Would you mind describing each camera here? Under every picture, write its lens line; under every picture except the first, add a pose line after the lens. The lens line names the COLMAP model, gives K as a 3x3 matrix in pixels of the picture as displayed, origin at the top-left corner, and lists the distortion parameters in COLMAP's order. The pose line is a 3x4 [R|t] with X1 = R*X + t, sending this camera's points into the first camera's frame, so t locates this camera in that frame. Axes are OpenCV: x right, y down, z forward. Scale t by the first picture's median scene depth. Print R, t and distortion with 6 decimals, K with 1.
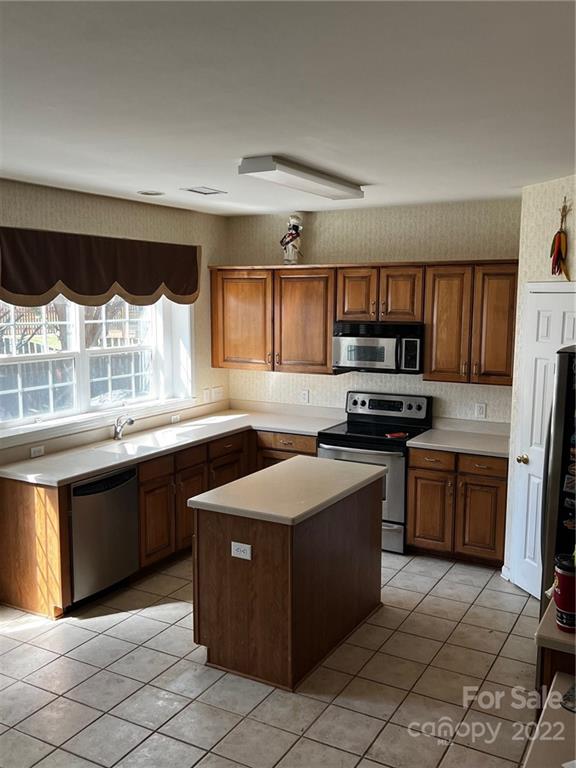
lens RADIAL K [[715.6, 0, 288.0], [0, 715.6, 384.0], [0, 0, 1]] dist [0.037412, -0.000260]
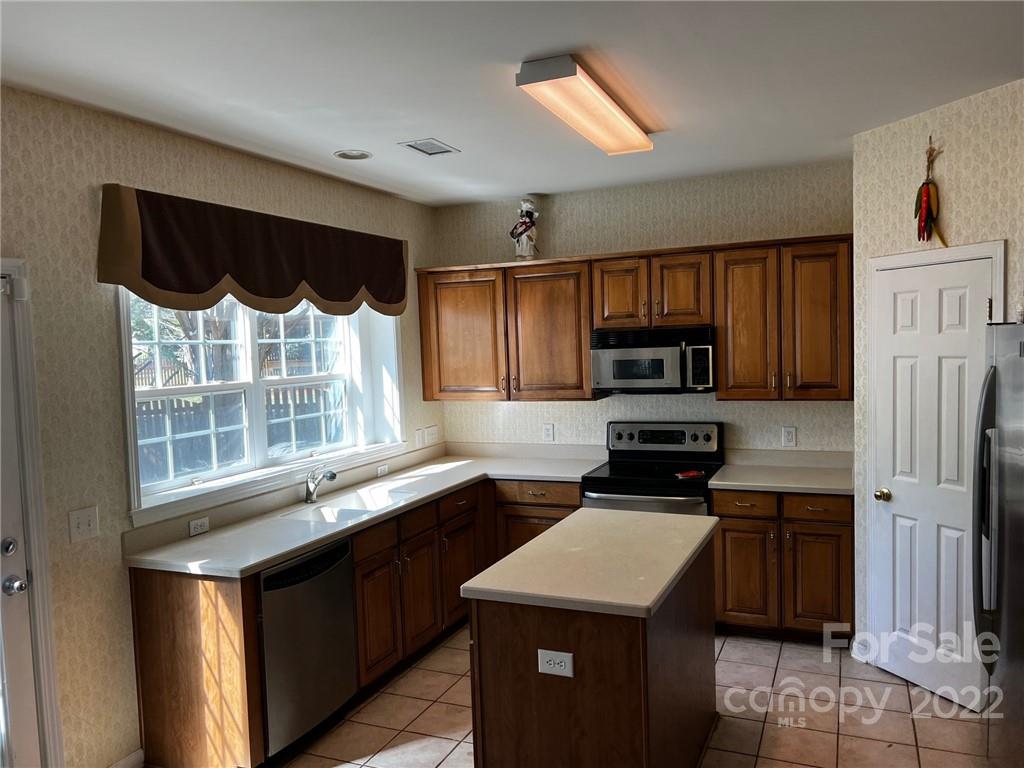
lens RADIAL K [[765.0, 0, 521.0], [0, 765.0, 385.2], [0, 0, 1]] dist [0.026279, -0.002865]
pose [[0.993319, -0.044009, 0.106684, -0.105033], [0.051144, 0.996568, -0.065089, 0.021366], [-0.103453, 0.070111, 0.992160, 0.213252]]
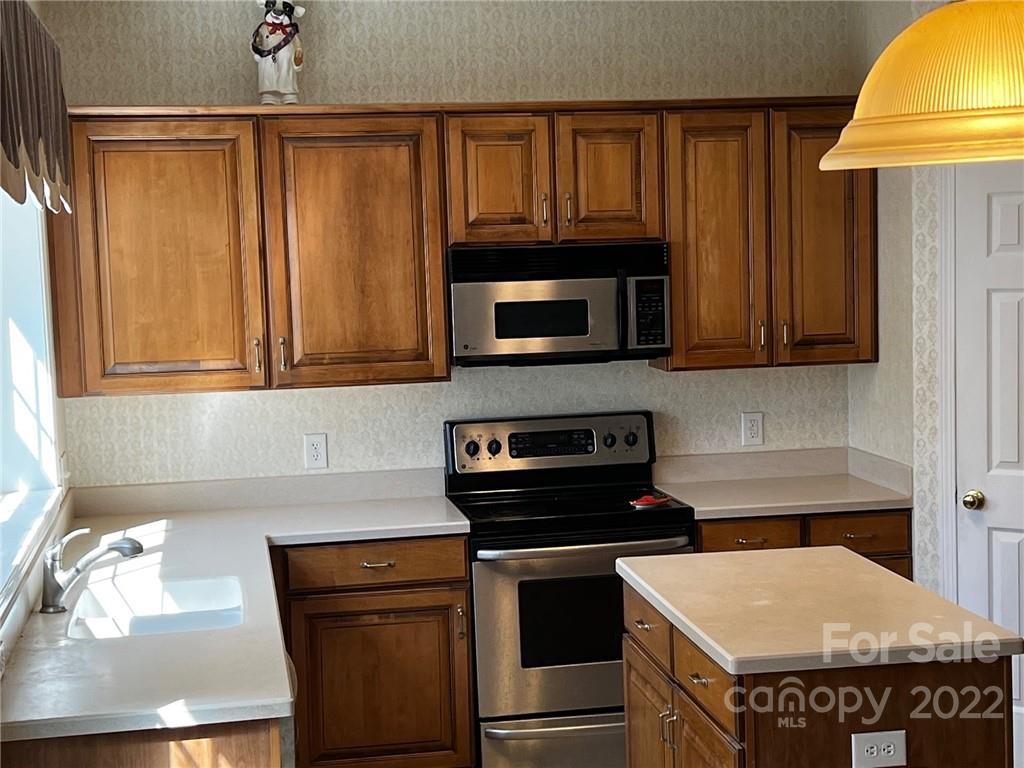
lens RADIAL K [[1867.1, 0, 593.9], [0, 1867.1, 383.4], [0, 0, 1]] dist [0.050649, -0.036736]
pose [[0.755222, -0.079172, 0.650670, -0.588709], [0.110277, 0.993876, -0.007064, 0.005583], [-0.646126, 0.077089, 0.759328, 0.168693]]
